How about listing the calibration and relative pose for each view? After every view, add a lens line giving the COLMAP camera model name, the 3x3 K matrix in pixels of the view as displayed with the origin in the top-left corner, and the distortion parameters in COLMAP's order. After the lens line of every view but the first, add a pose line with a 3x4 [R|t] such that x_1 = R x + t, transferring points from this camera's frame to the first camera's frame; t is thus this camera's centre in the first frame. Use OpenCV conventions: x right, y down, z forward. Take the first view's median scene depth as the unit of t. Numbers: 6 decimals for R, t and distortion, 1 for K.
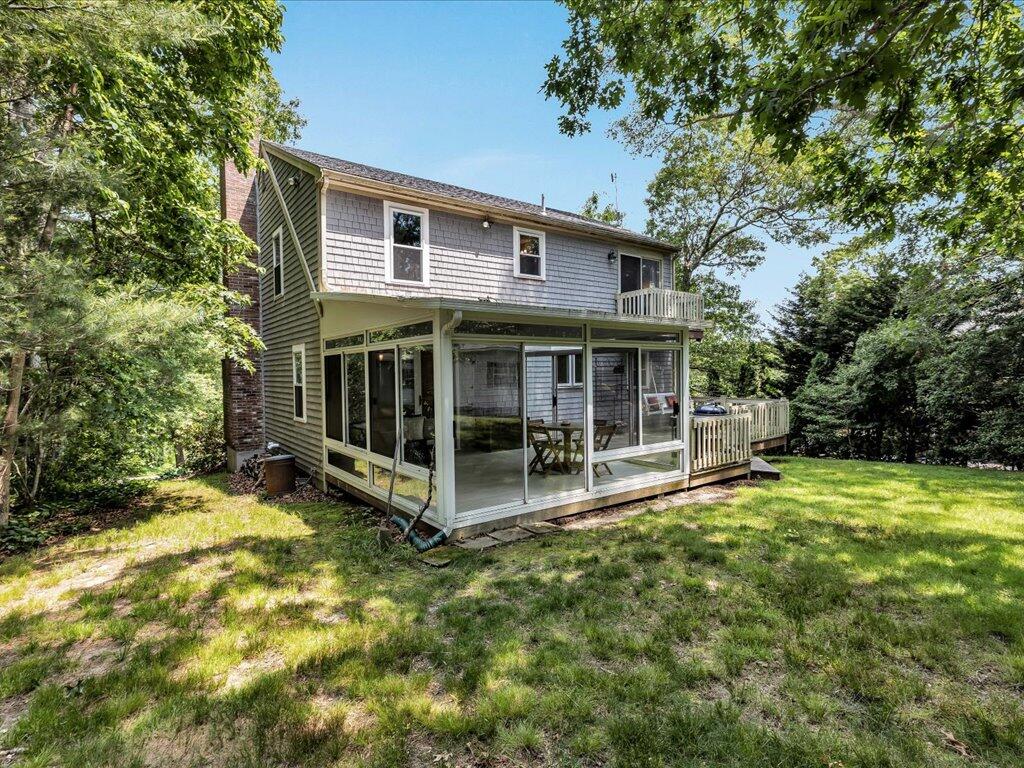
lens RADIAL K [[511.0, 0, 513.0], [0, 511.0, 385.1], [0, 0, 1]] dist [0.004227, -0.001171]
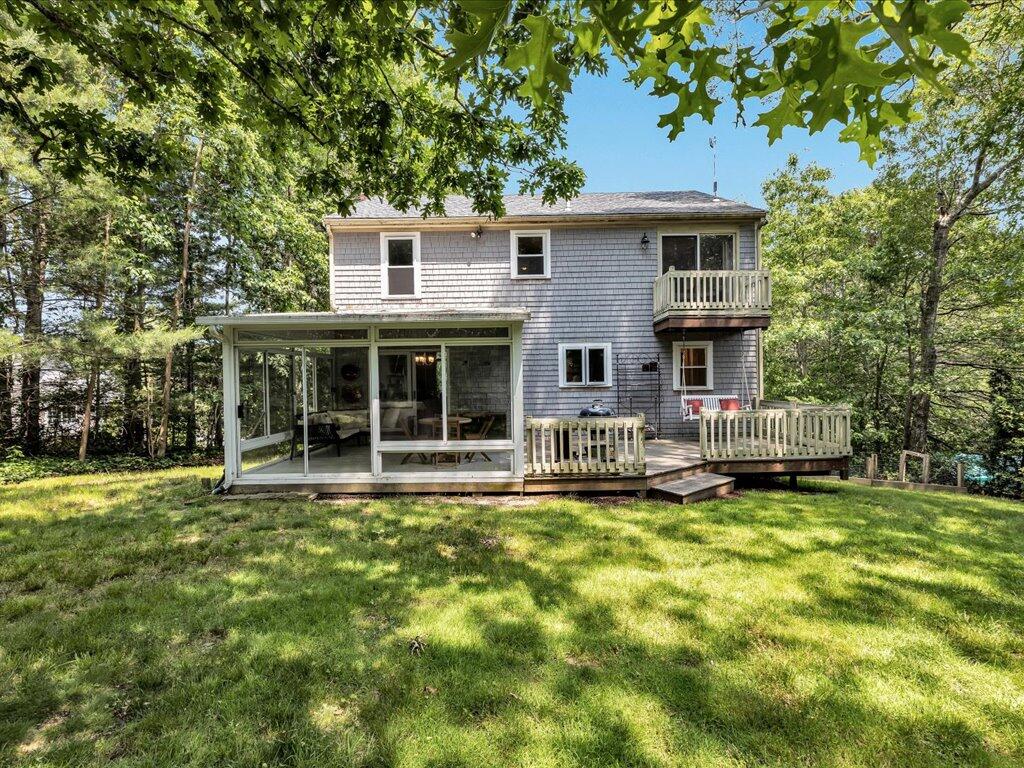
lens RADIAL K [[511.0, 0, 516.4], [0, 511.0, 385.1], [0, 0, 1]] dist [0.004227, -0.001171]
pose [[0.800961, 0.007675, -0.598667, 0.713583], [-0.011199, 0.999935, -0.002164, 0.006600], [0.598612, 0.008438, 0.800995, 0.198644]]
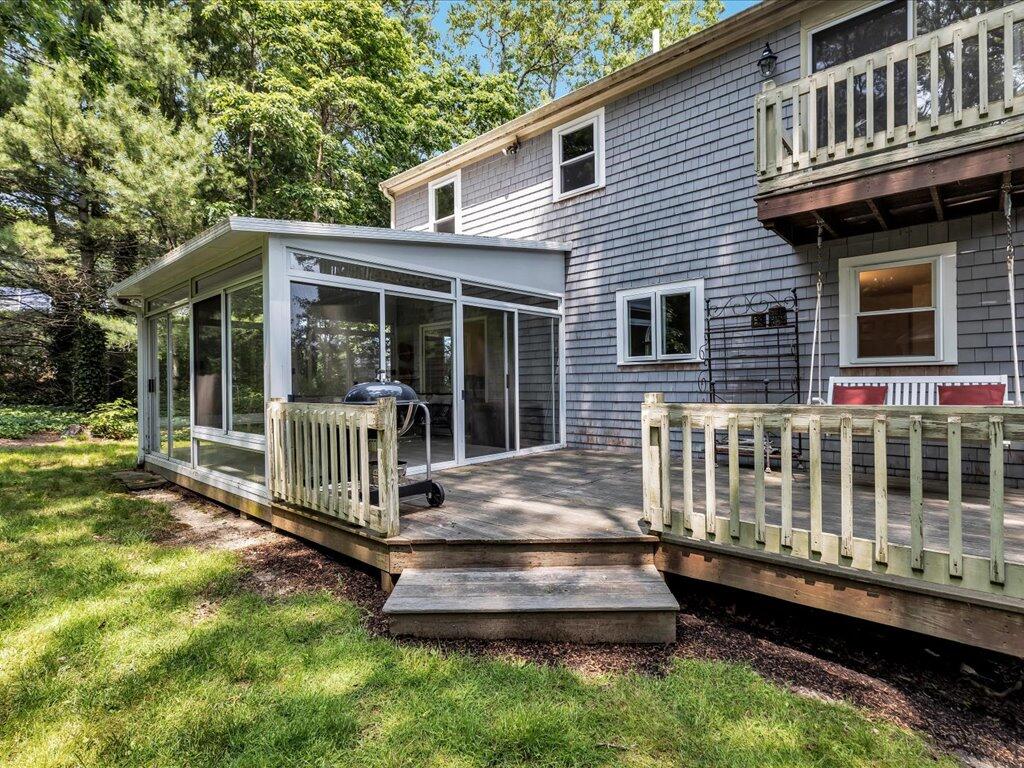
lens RADIAL K [[511.0, 0, 512.7], [0, 511.0, 382.4], [0, 0, 1]] dist [0.004227, -0.001171]
pose [[0.190706, 0.010649, -0.981589, 0.753251], [-0.014363, 0.999864, 0.008056, 0.027998], [0.981542, 0.012562, 0.190833, 0.921004]]
